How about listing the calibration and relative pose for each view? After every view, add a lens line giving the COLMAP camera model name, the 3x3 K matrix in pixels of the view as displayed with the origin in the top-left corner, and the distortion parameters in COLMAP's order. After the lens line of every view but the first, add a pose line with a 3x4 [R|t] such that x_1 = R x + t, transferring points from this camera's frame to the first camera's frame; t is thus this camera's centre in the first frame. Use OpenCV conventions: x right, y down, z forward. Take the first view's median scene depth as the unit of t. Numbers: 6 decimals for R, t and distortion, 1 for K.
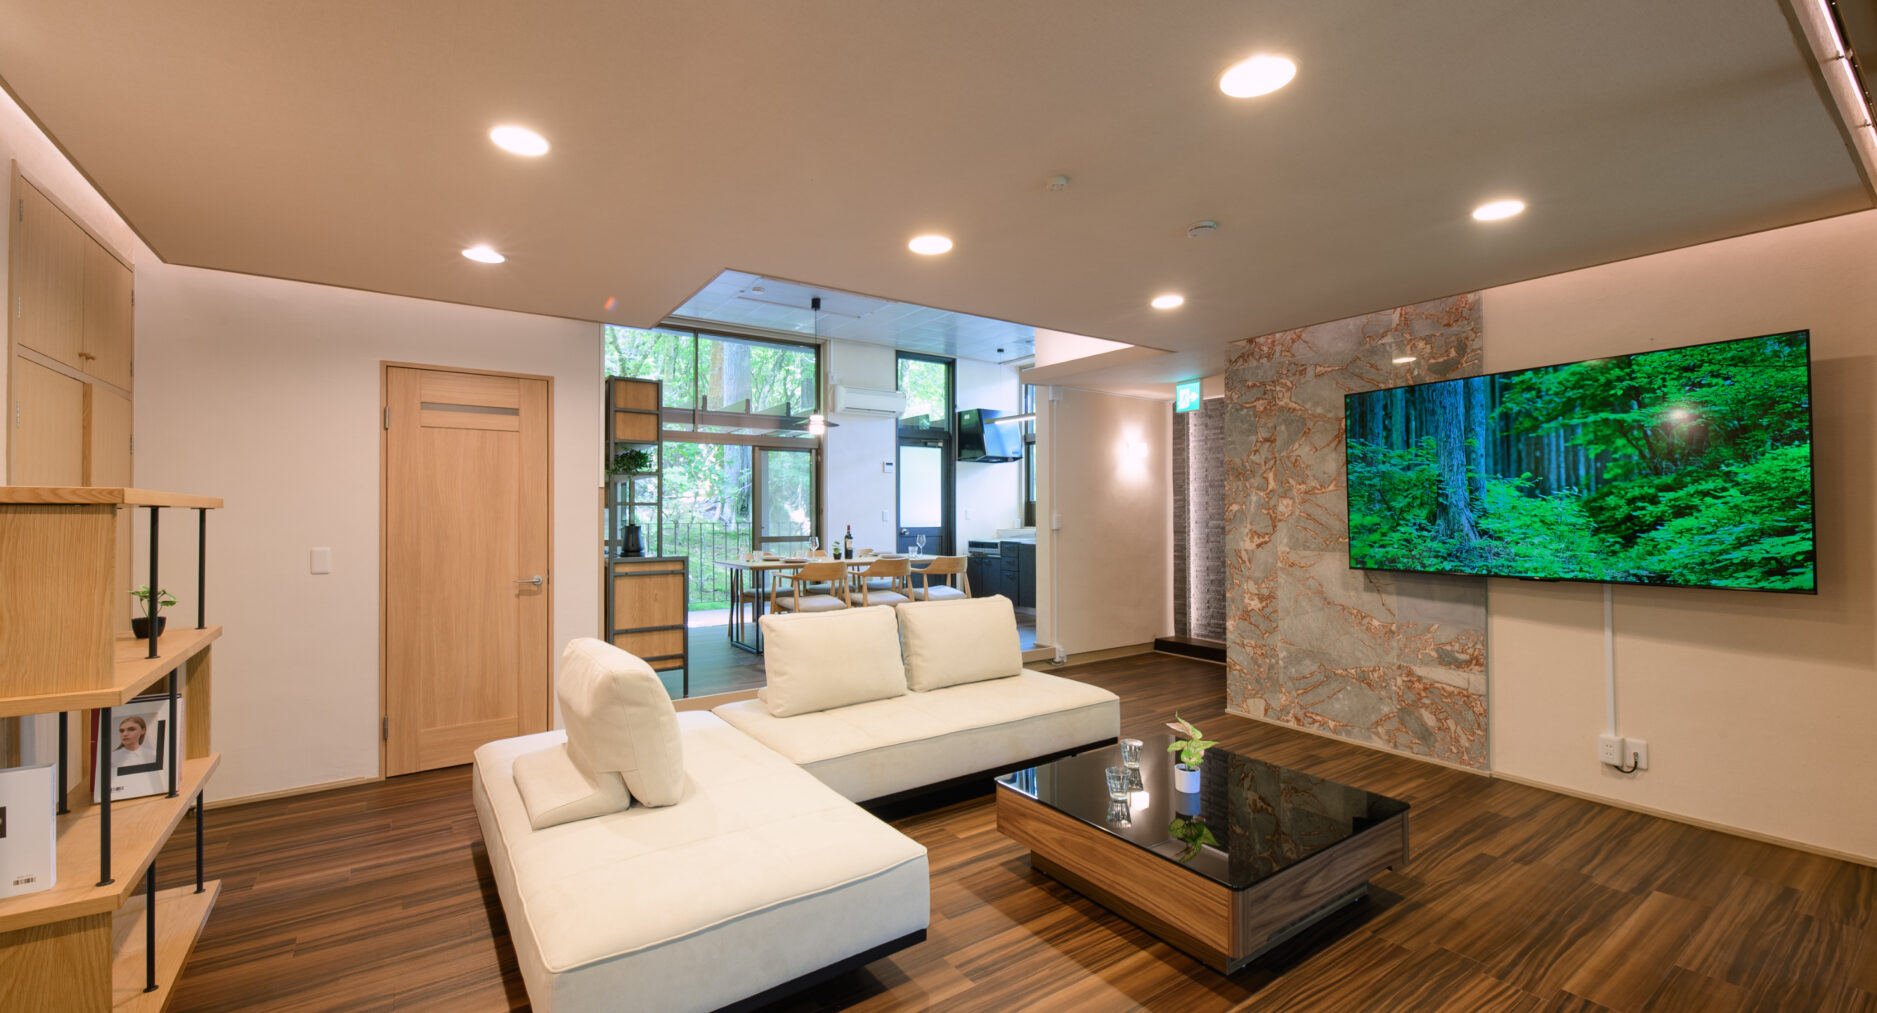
lens RADIAL K [[750.6, 0, 927.8], [0, 750.6, 505.3], [0, 0, 1]] dist [0.015684, -0.009005]
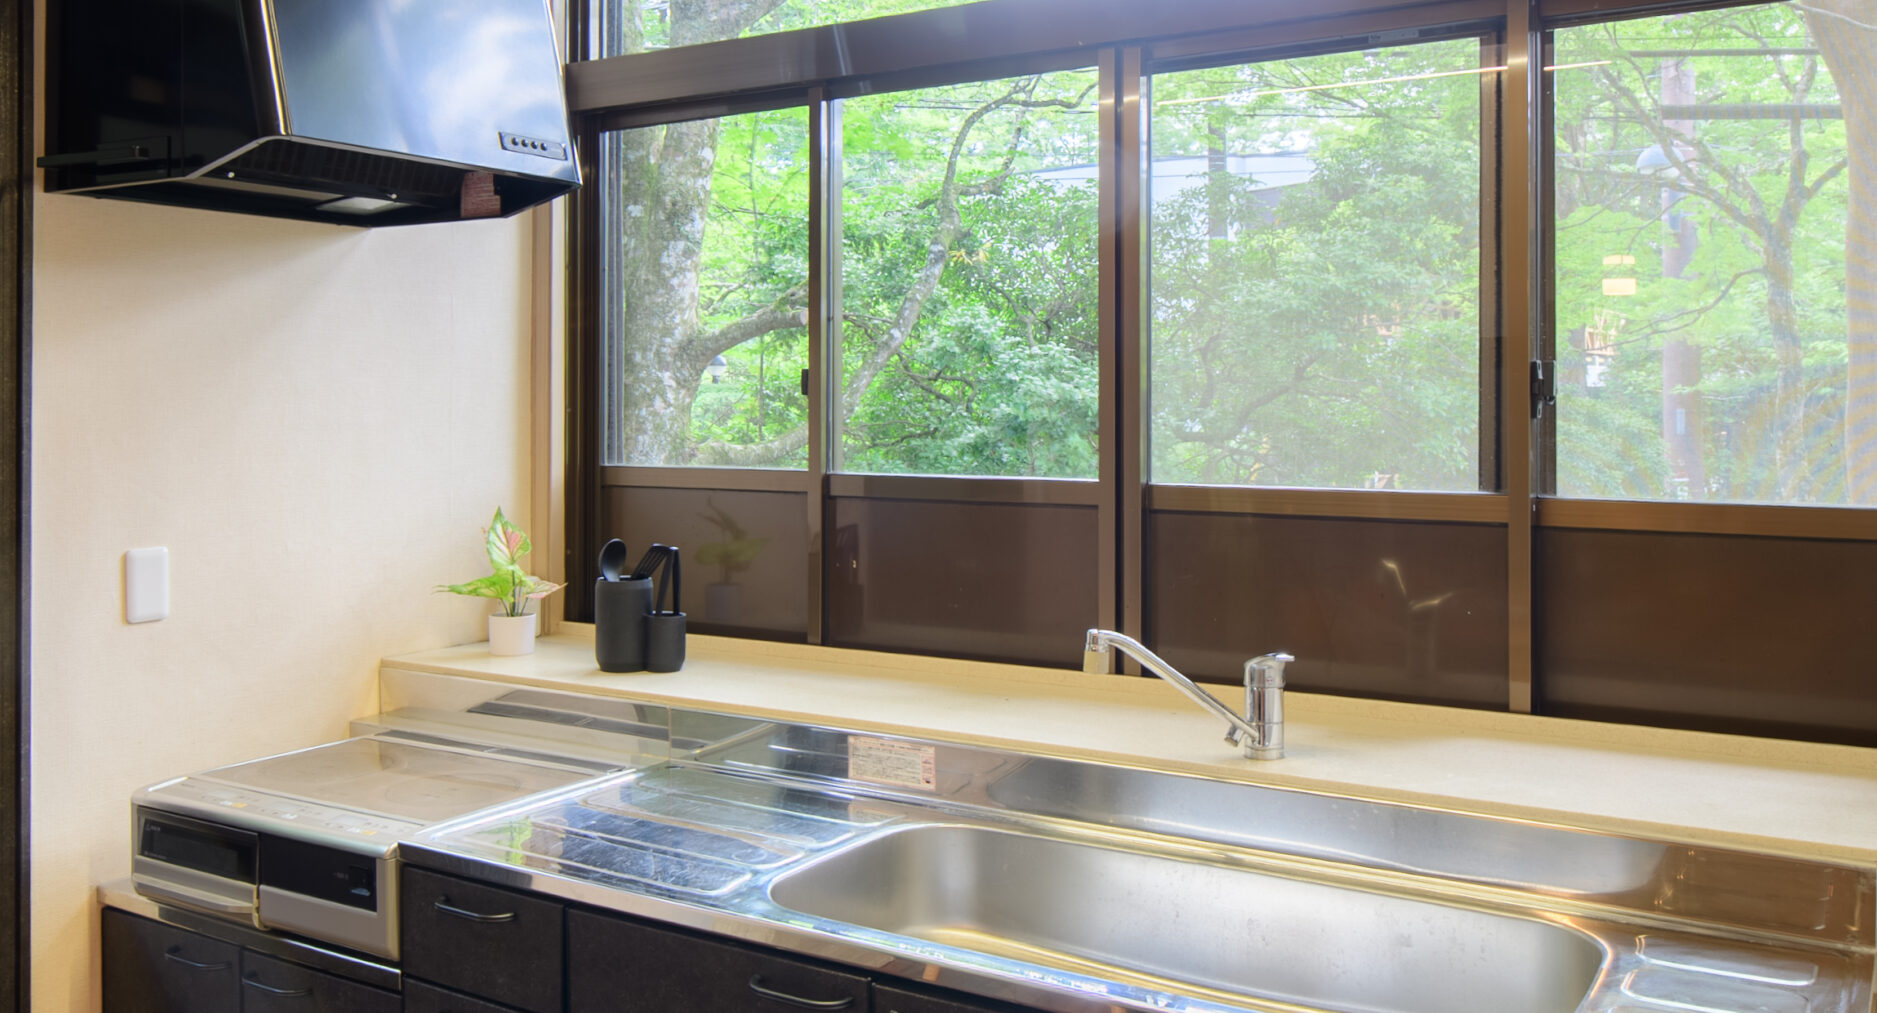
lens RADIAL K [[1566.5, 0, 925.4], [0, 1566.5, 399.7], [0, 0, 1]] dist [0.036988, 0.023307]
pose [[0.916529, -0.000500, 0.399967, 0.141896], [-0.005764, 0.999879, 0.014457, -0.056208], [-0.399926, -0.015556, 0.916415, 1.437036]]
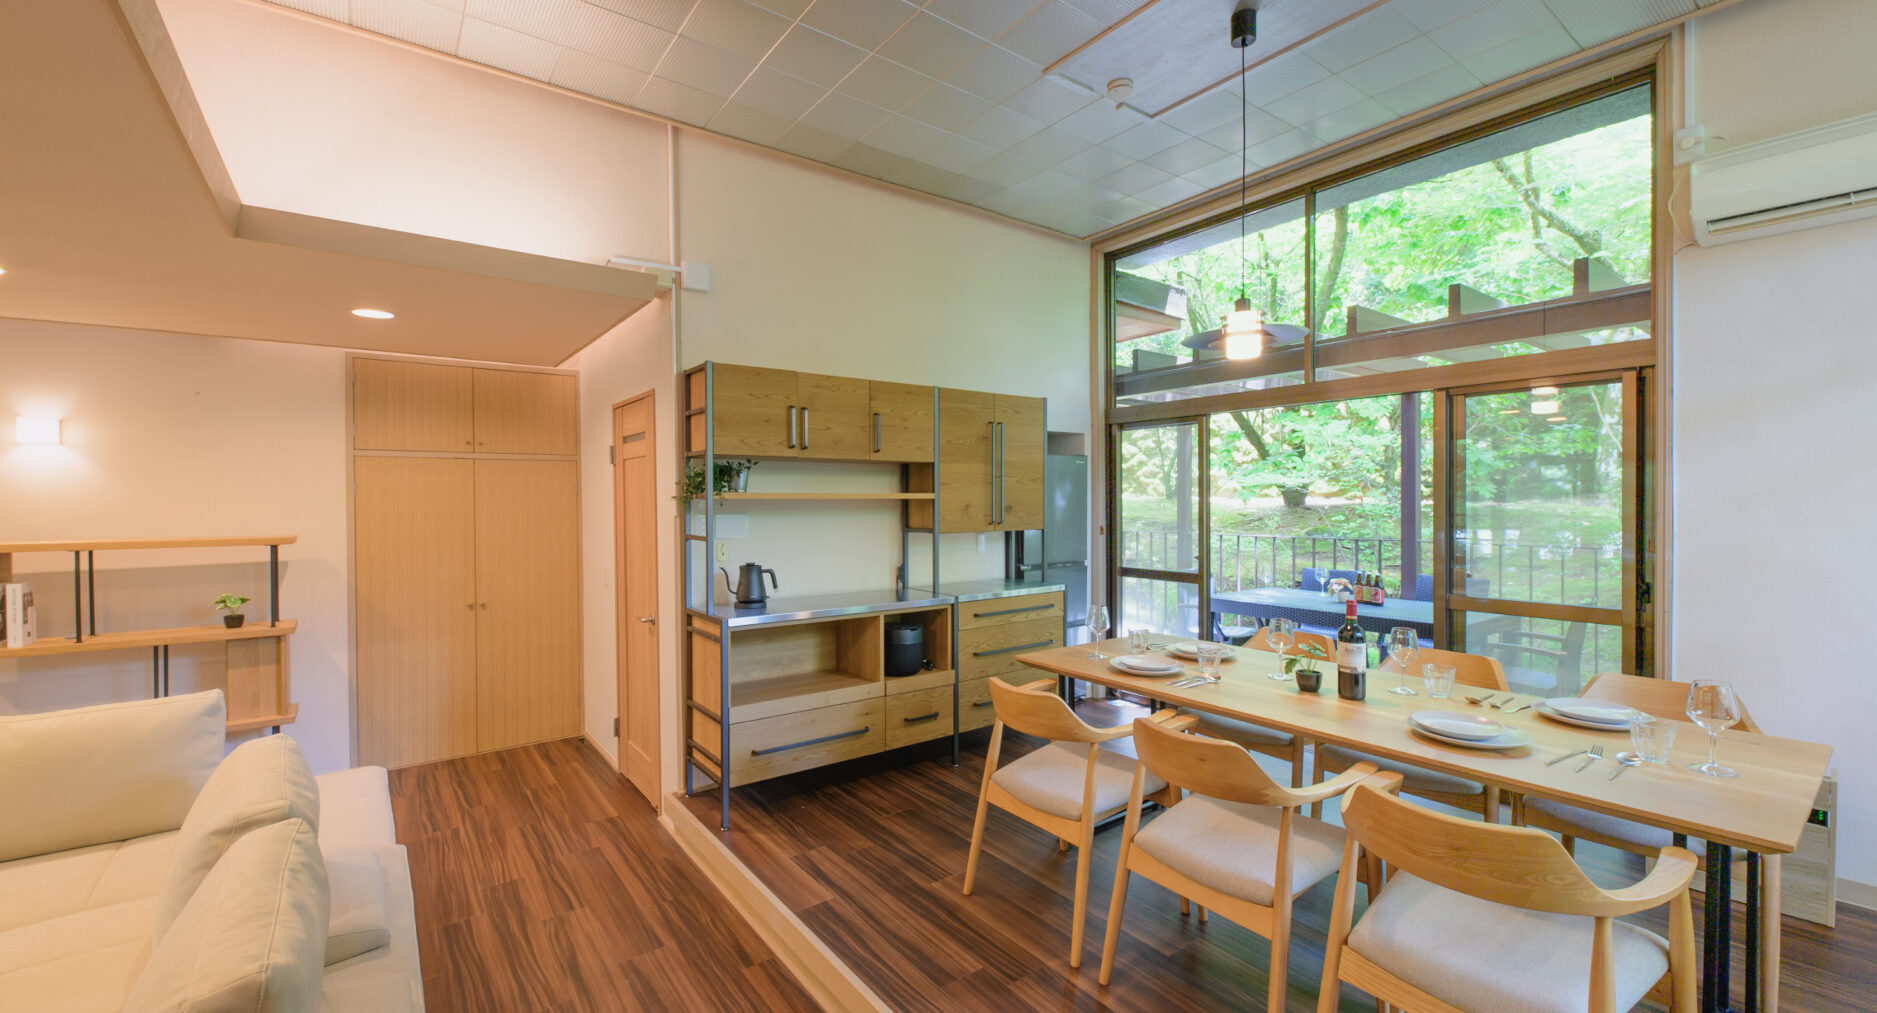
lens RADIAL K [[750.6, 0, 931.0], [0, 750.6, 509.8], [0, 0, 1]] dist [0.015684, -0.009005]
pose [[0.038649, 0.018633, -0.999079, 0.358749], [0.018466, 0.999642, 0.019358, -0.040127], [0.999082, -0.019197, 0.038291, 1.210010]]
